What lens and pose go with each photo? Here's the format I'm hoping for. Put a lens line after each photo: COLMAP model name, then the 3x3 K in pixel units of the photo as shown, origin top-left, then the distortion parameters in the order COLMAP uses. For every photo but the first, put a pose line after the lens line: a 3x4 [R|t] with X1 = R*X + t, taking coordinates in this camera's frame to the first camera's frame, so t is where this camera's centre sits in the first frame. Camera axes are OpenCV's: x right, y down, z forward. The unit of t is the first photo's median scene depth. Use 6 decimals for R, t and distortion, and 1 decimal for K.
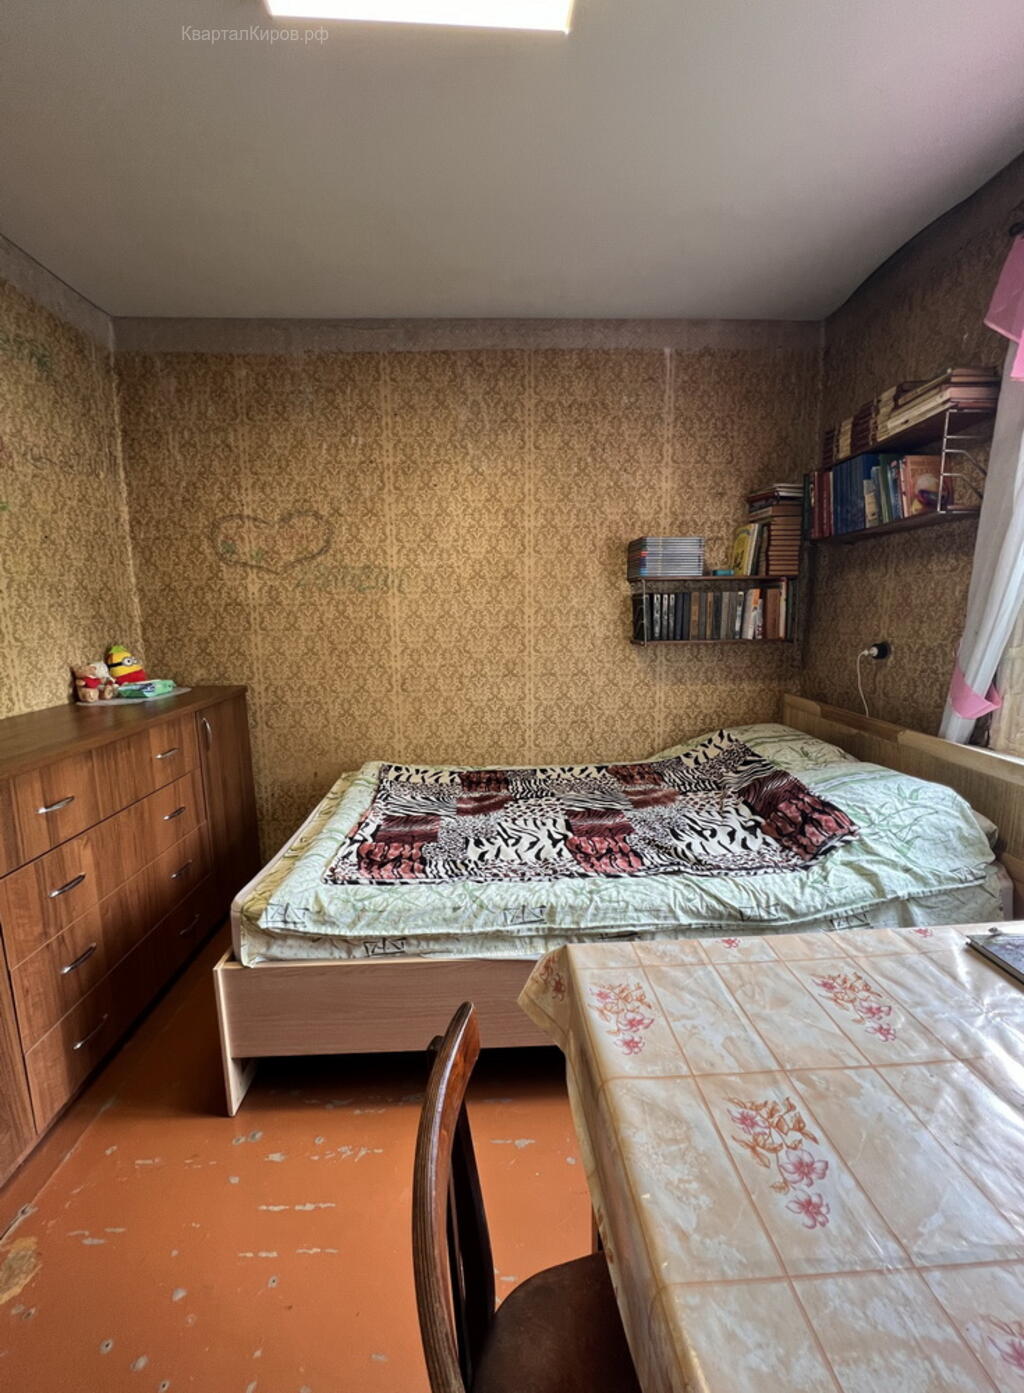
lens RADIAL K [[564.0, 0, 502.0], [0, 564.0, 711.5], [0, 0, 1]] dist [-0.003817, 0.001566]
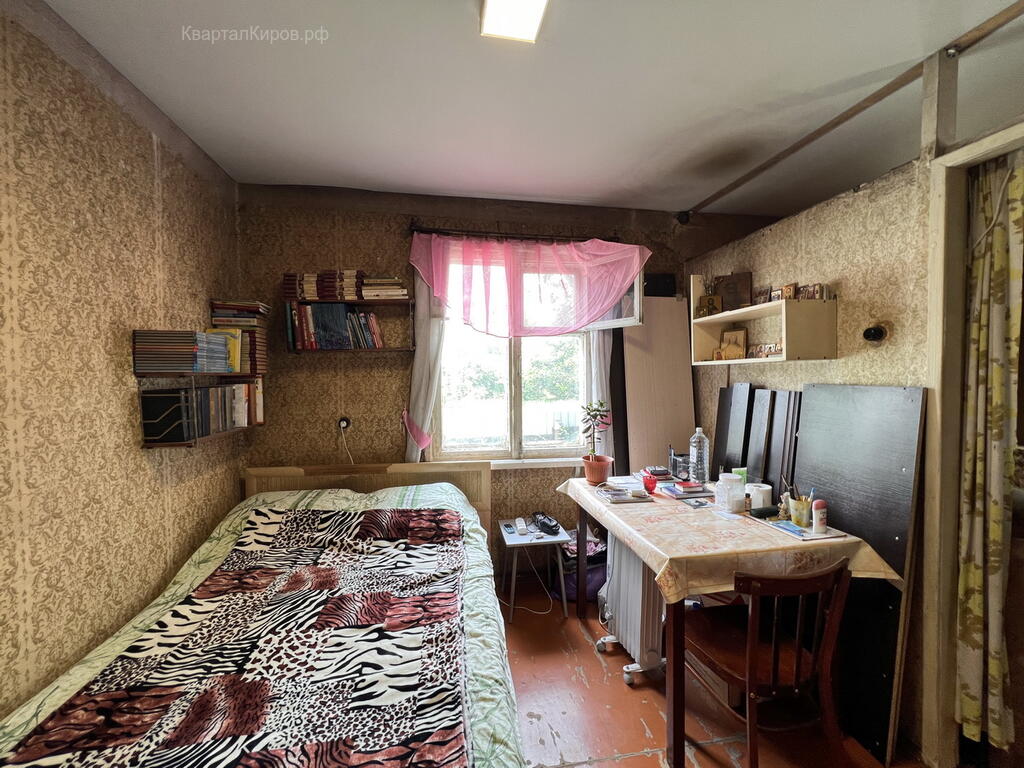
lens RADIAL K [[414.6, 0, 516.7], [0, 414.6, 396.7], [0, 0, 1]] dist [-0.003817, 0.001566]
pose [[-0.126662, -0.040926, 0.991101, -0.606149], [0.183416, 0.980953, 0.063947, -0.183624], [-0.974841, 0.189883, -0.116743, 0.712508]]
